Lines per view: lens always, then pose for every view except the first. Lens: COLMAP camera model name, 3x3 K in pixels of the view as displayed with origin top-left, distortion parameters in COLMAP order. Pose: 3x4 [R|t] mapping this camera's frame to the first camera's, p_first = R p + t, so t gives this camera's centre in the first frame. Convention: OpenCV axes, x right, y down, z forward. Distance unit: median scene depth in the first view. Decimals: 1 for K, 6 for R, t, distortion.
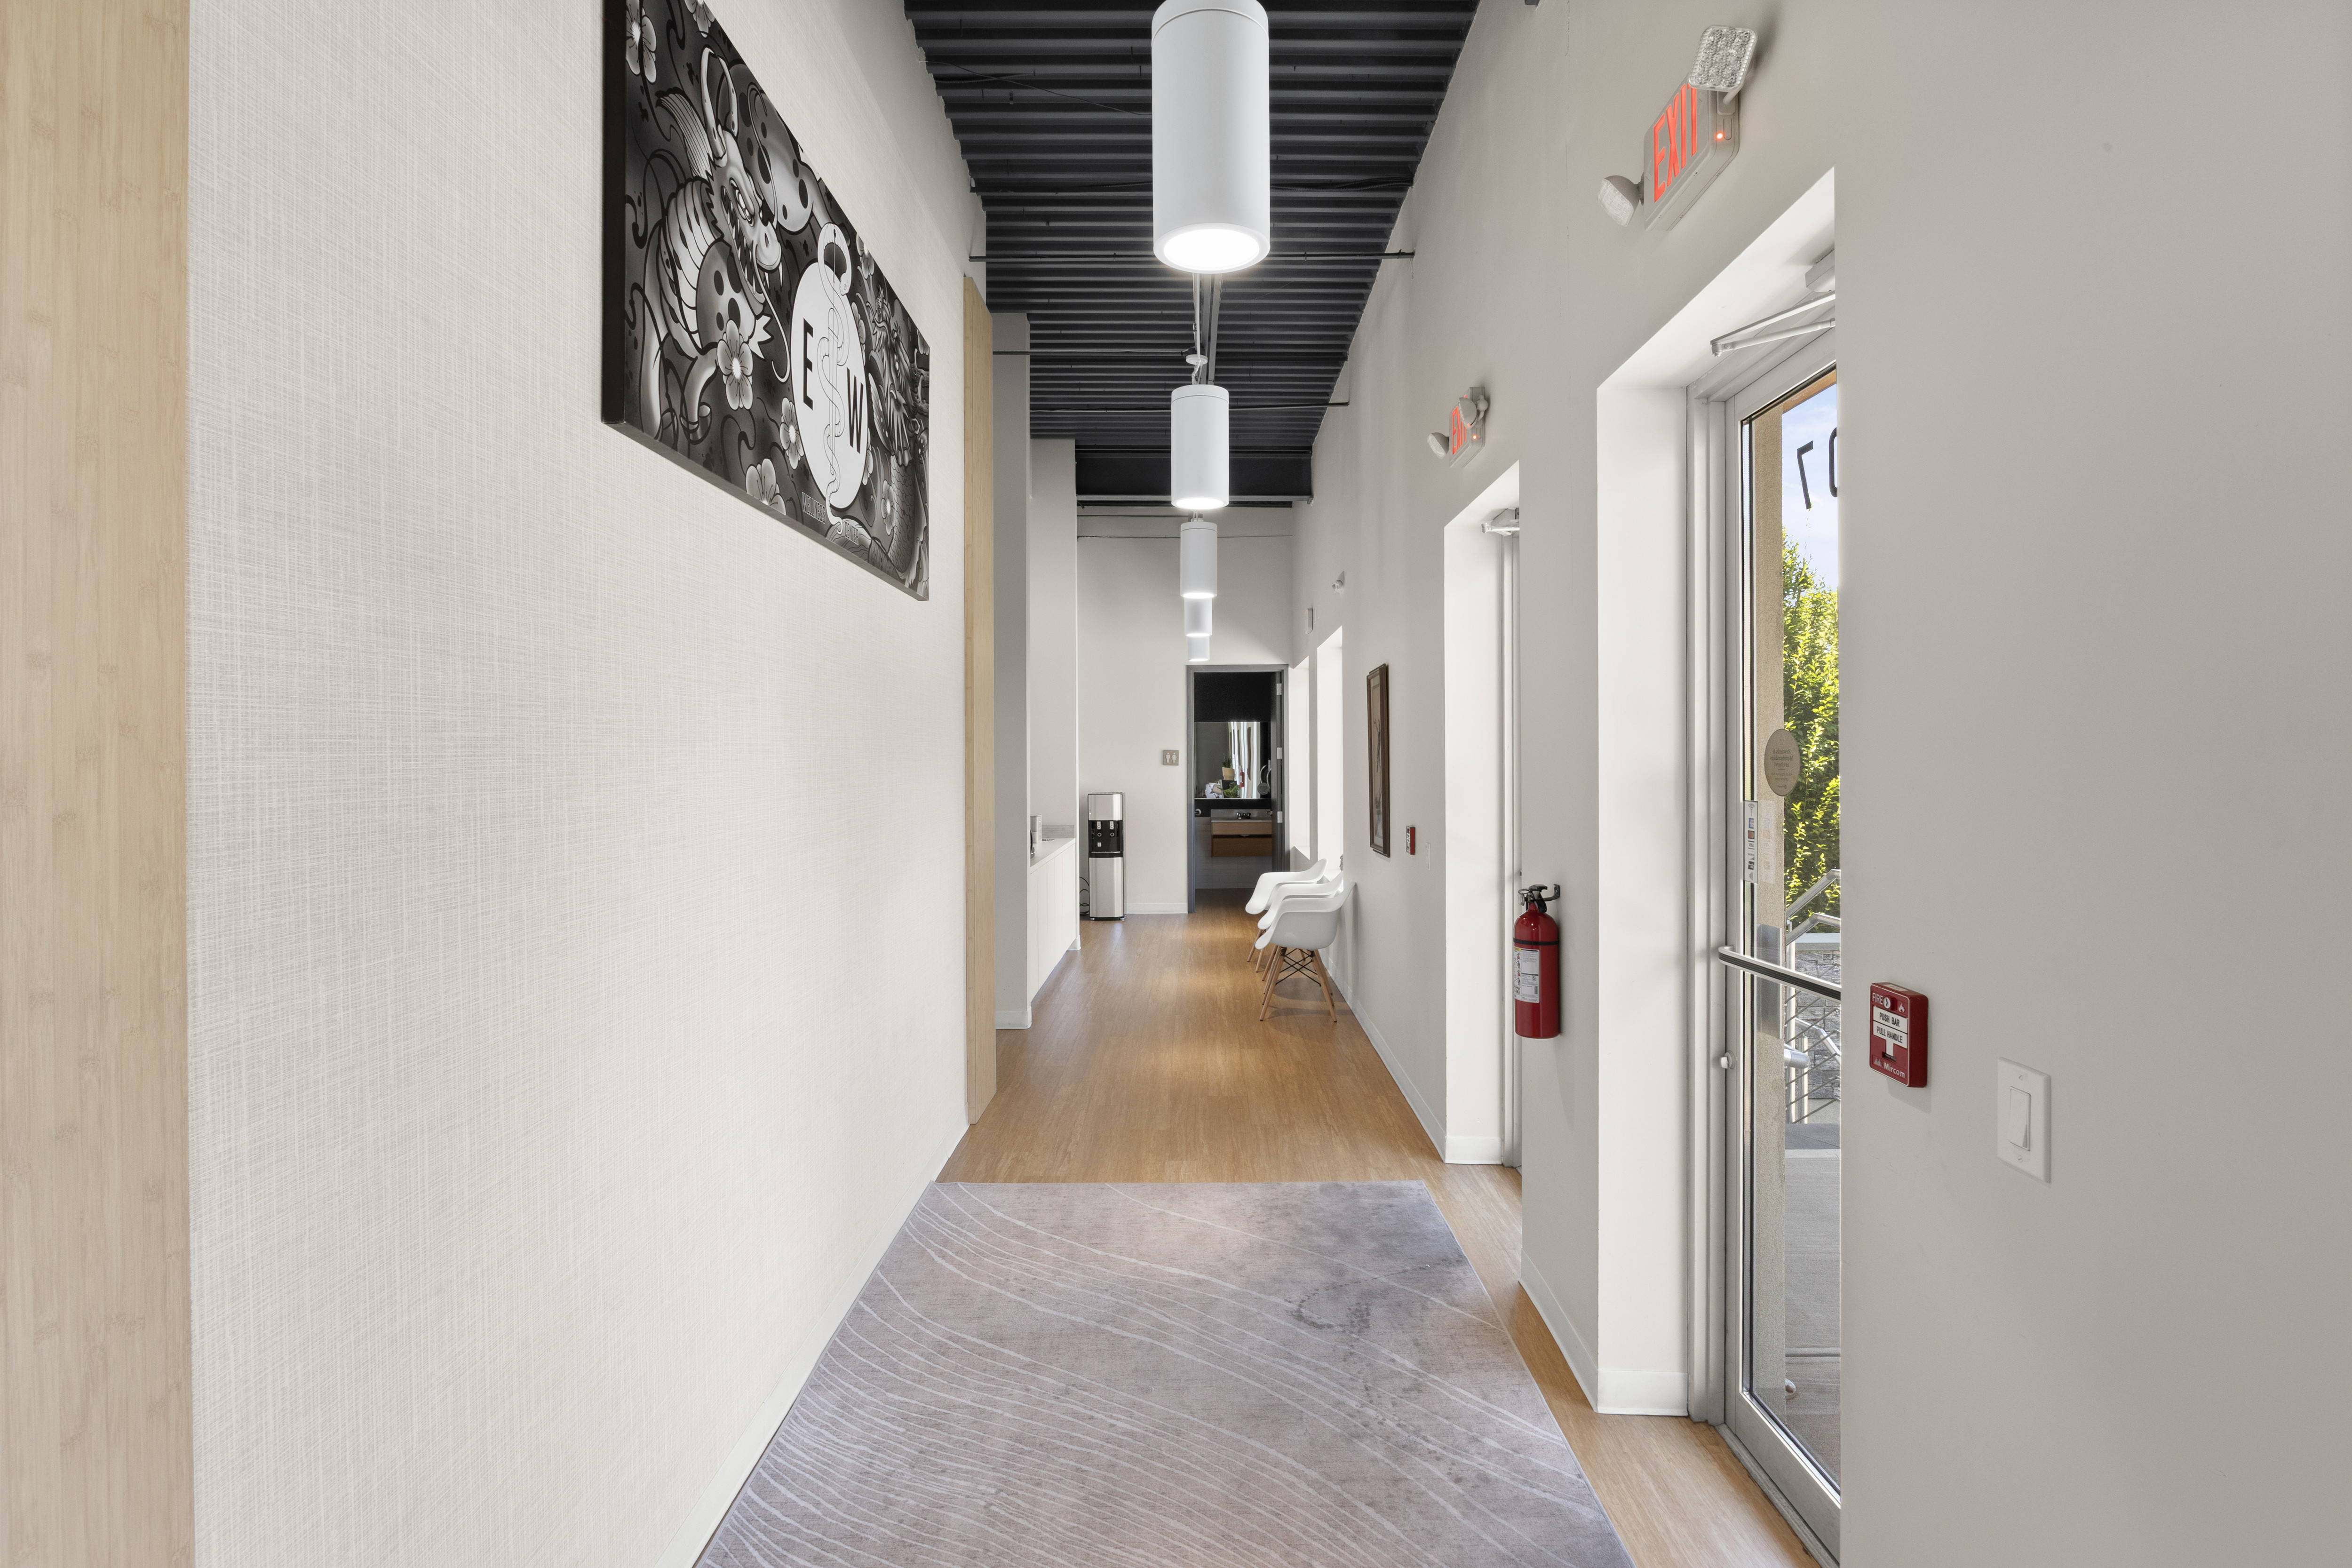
lens RADIAL K [[1159.4, 0, 1179.1], [0, 1159.4, 772.5], [0, 0, 1]] dist [-0.000435, -0.000007]
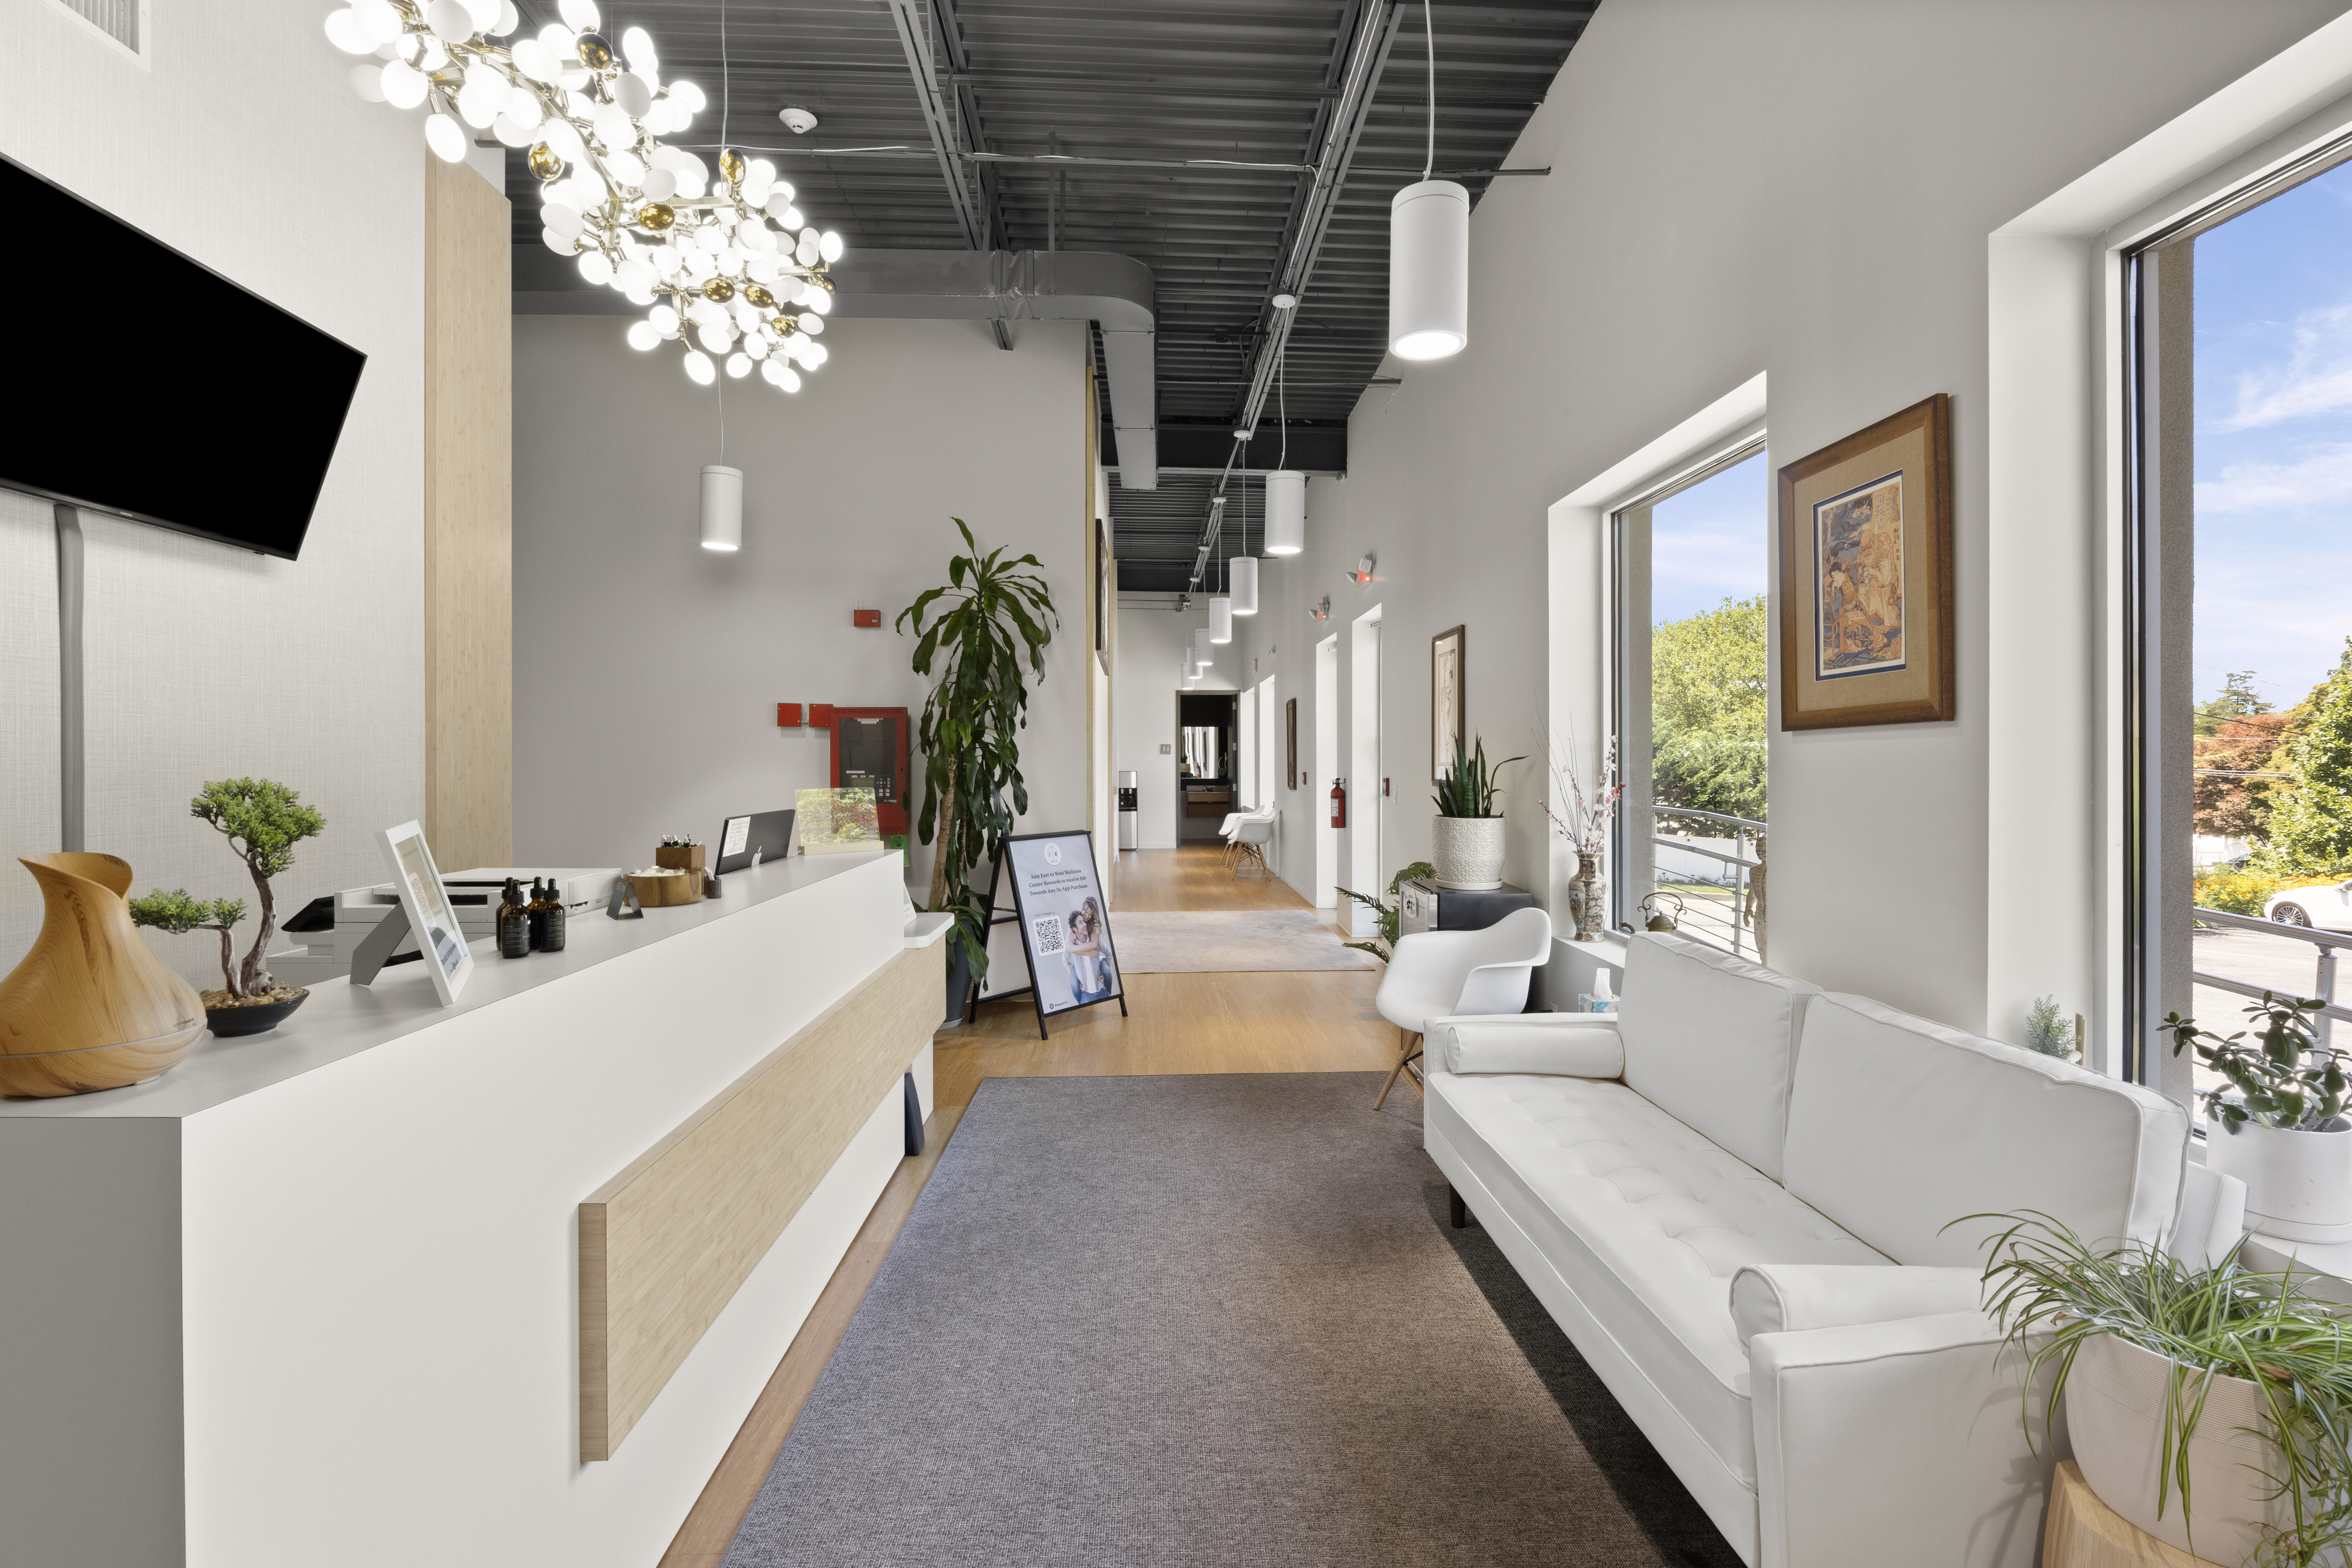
lens RADIAL K [[1025.9, 0, 1178.7], [0, 1025.9, 779.7], [0, 0, 1]] dist [0.000181, 0.000000]
pose [[0.998885, 0.001253, 0.047202, -0.065267], [-0.001531, 0.999982, 0.005843, 0.024544], [-0.047194, -0.005909, 0.998868, -0.464395]]
